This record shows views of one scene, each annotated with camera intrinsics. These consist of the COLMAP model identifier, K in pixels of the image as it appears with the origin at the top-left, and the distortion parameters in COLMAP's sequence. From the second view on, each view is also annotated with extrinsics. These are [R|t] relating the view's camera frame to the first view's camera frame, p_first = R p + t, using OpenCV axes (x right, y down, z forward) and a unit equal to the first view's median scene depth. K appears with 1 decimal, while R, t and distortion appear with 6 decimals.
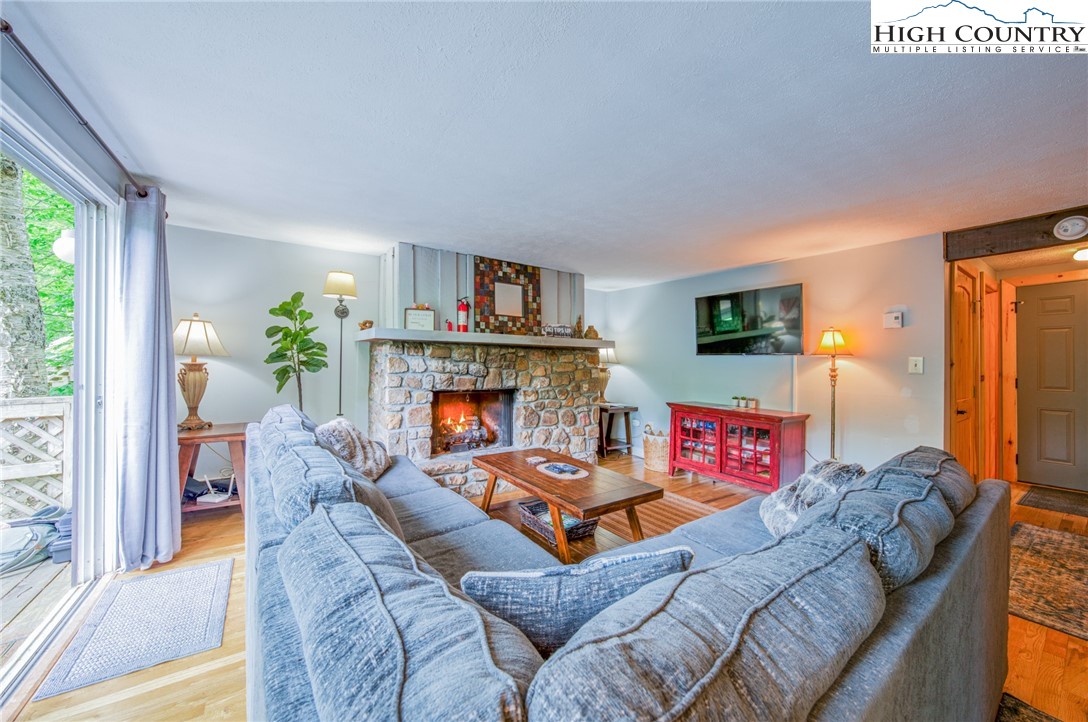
lens RADIAL K [[400.7, 0, 549.1], [0, 400.7, 362.4], [0, 0, 1]] dist [-0.001368, -0.000013]
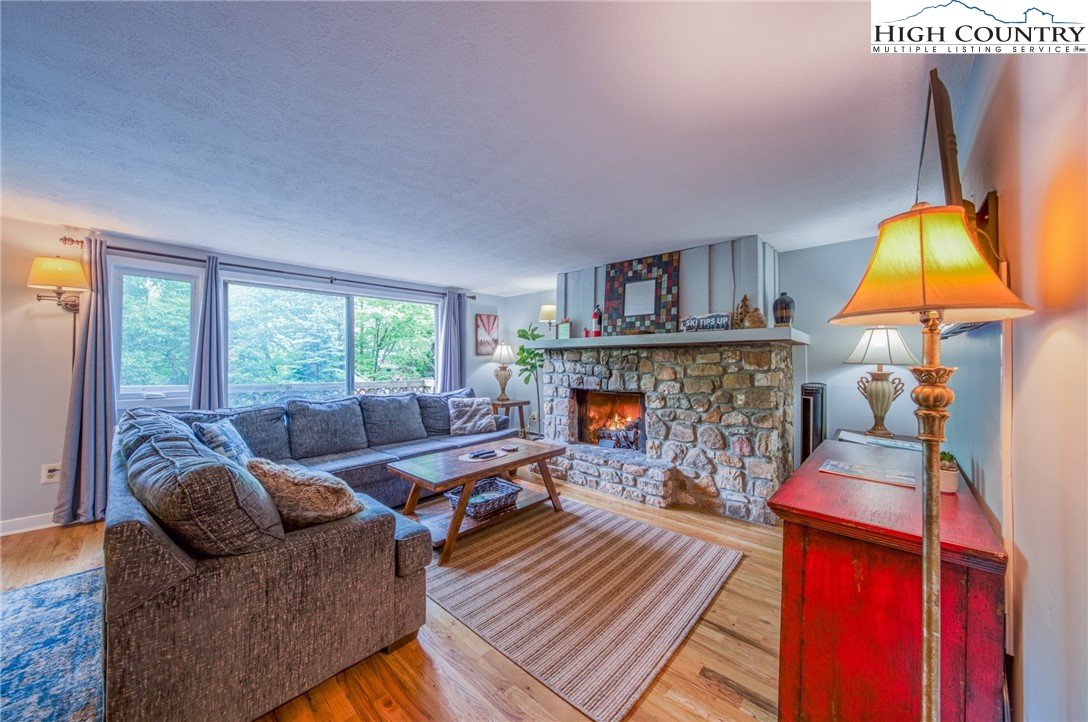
lens RADIAL K [[382.3, 0, 548.4], [0, 382.3, 359.7], [0, 0, 1]] dist [0.000038, 0.002126]
pose [[0.233693, -0.022365, -0.972053, 0.724537], [0.000742, 0.999739, -0.022824, 0.009654], [0.972310, 0.004613, 0.233649, 0.578433]]
